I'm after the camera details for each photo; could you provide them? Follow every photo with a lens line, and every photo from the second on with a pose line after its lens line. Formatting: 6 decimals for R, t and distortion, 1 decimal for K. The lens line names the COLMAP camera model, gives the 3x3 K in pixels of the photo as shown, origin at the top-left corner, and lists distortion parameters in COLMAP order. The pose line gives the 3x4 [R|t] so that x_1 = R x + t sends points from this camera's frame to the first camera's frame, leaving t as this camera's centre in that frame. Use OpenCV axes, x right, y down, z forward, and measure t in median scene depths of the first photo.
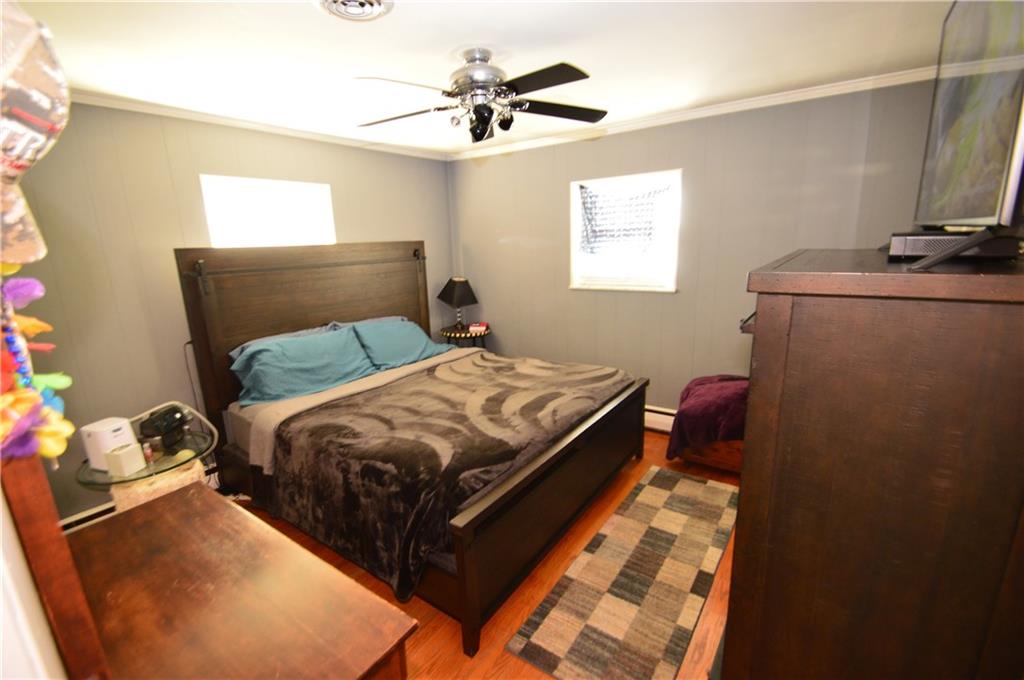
lens RADIAL K [[457.6, 0, 504.4], [0, 457.6, 346.2], [0, 0, 1]] dist [0.021695, -0.021181]
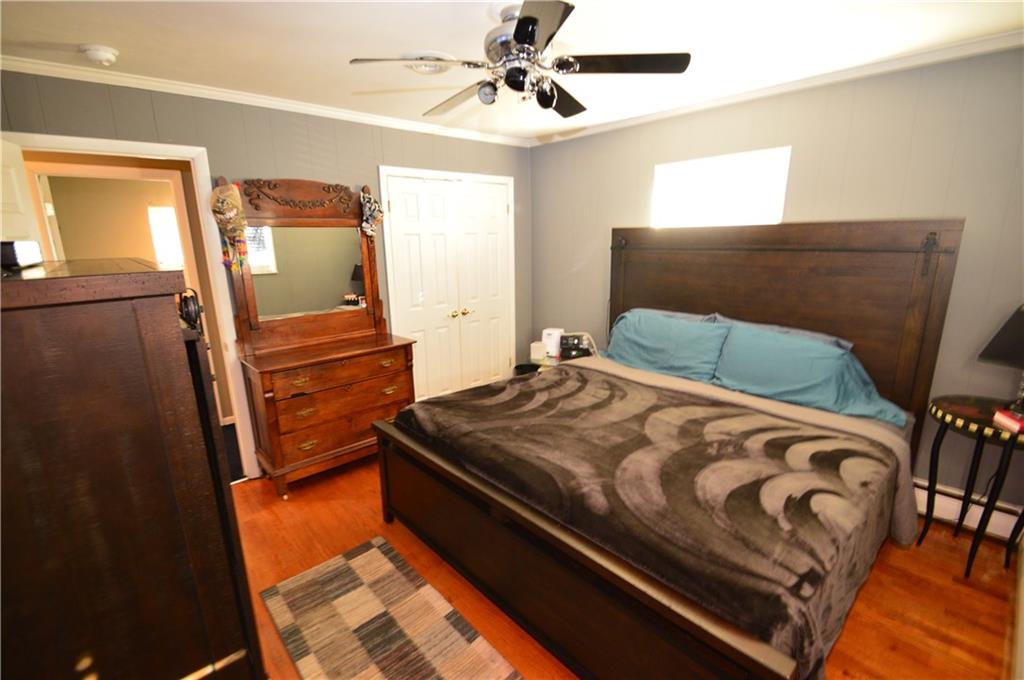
lens RADIAL K [[457.6, 0, 504.4], [0, 457.6, 346.2], [0, 0, 1]] dist [0.021695, -0.021181]
pose [[-0.212230, 0.270399, -0.939065, 0.892920], [-0.201857, 0.928101, 0.312862, -0.302735], [0.956145, 0.255955, -0.142389, 1.206638]]
